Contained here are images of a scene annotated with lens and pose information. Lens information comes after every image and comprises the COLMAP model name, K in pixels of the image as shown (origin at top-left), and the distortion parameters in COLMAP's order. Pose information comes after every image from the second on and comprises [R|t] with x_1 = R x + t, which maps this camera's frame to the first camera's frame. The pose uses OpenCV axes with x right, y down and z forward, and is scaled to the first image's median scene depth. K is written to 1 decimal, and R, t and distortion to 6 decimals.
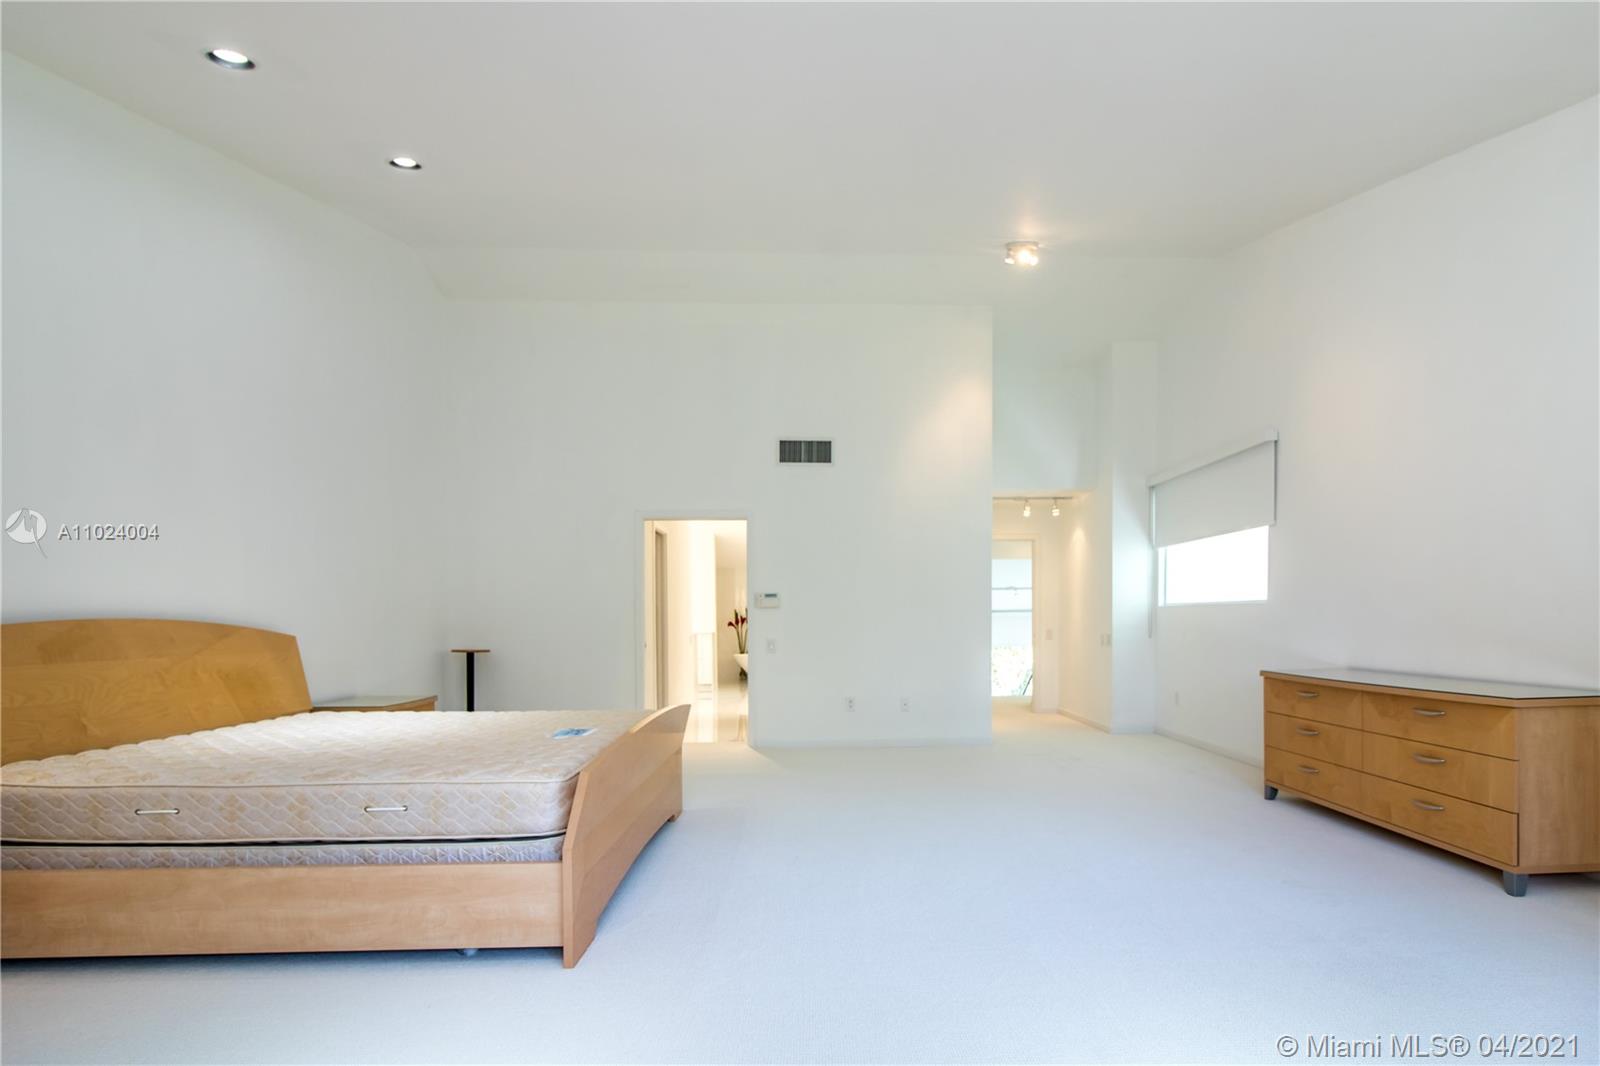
lens RADIAL K [[779.2, 0, 802.0], [0, 779.2, 648.1], [0, 0, 1]] dist [0.000872, 0.000399]
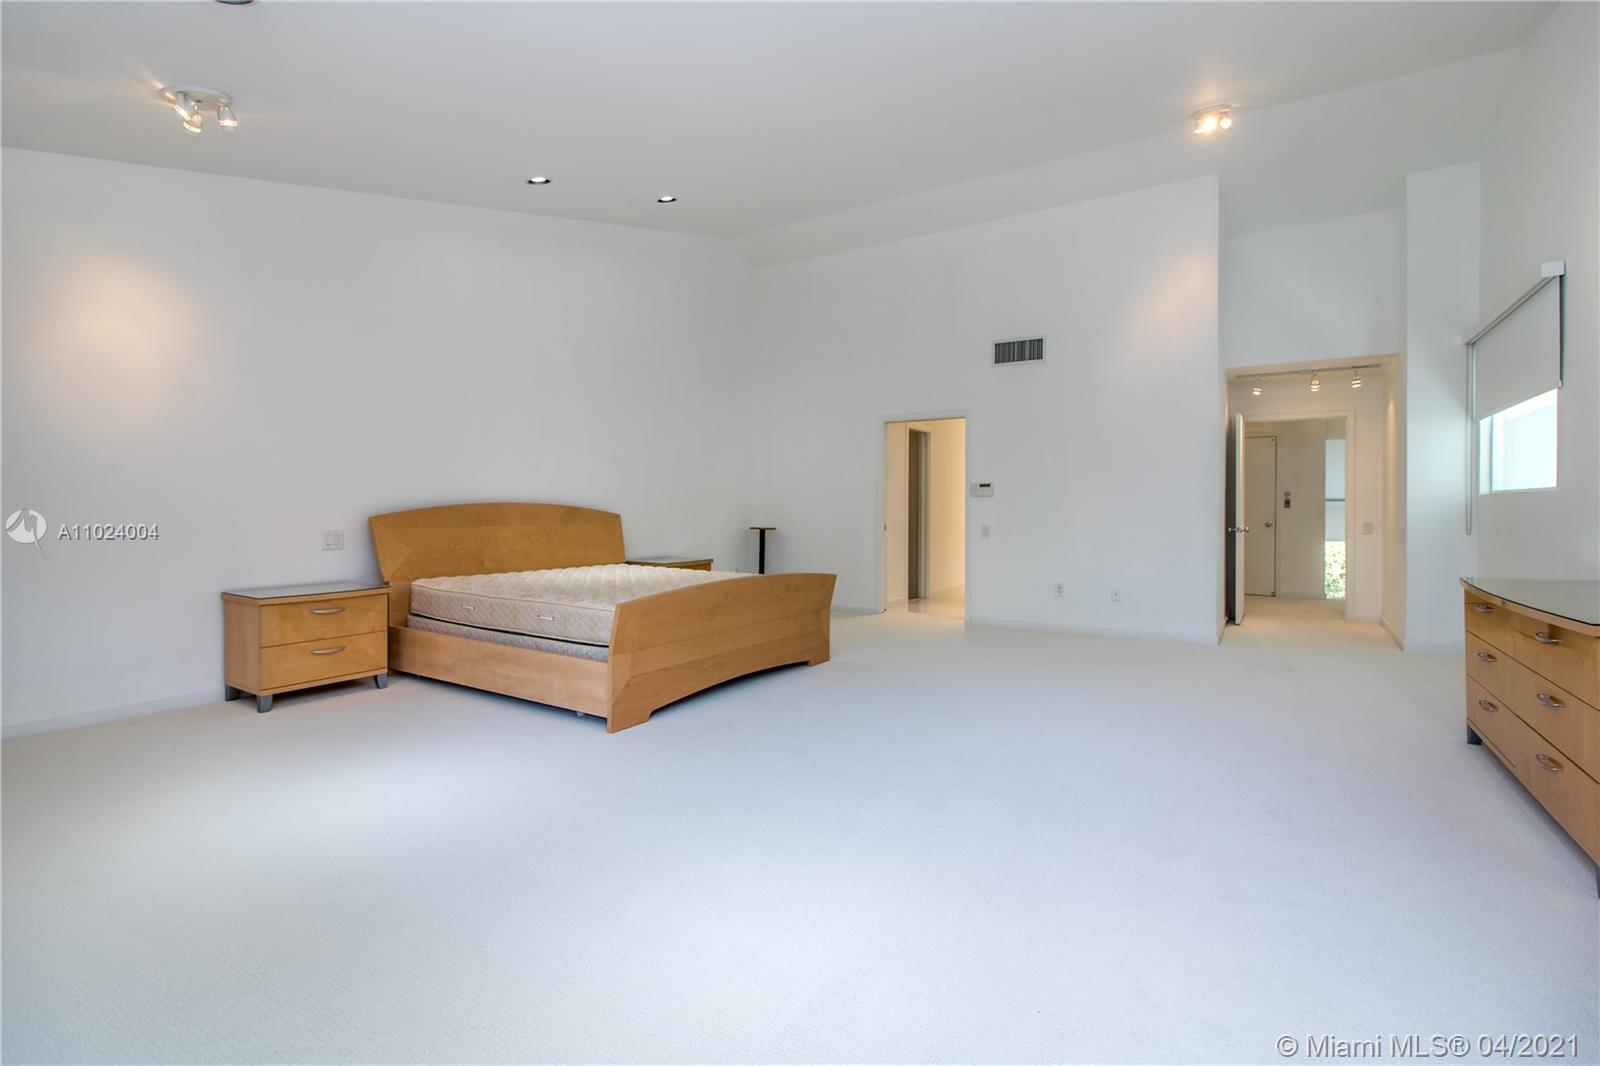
lens RADIAL K [[735.9, 0, 805.5], [0, 735.9, 511.6], [0, 0, 1]] dist [0.001344, 0.000581]
pose [[0.820454, 0.013368, -0.571556, 0.481816], [-0.029797, 0.999368, -0.019399, -0.004070], [0.570935, 0.032946, 0.820334, 0.011694]]
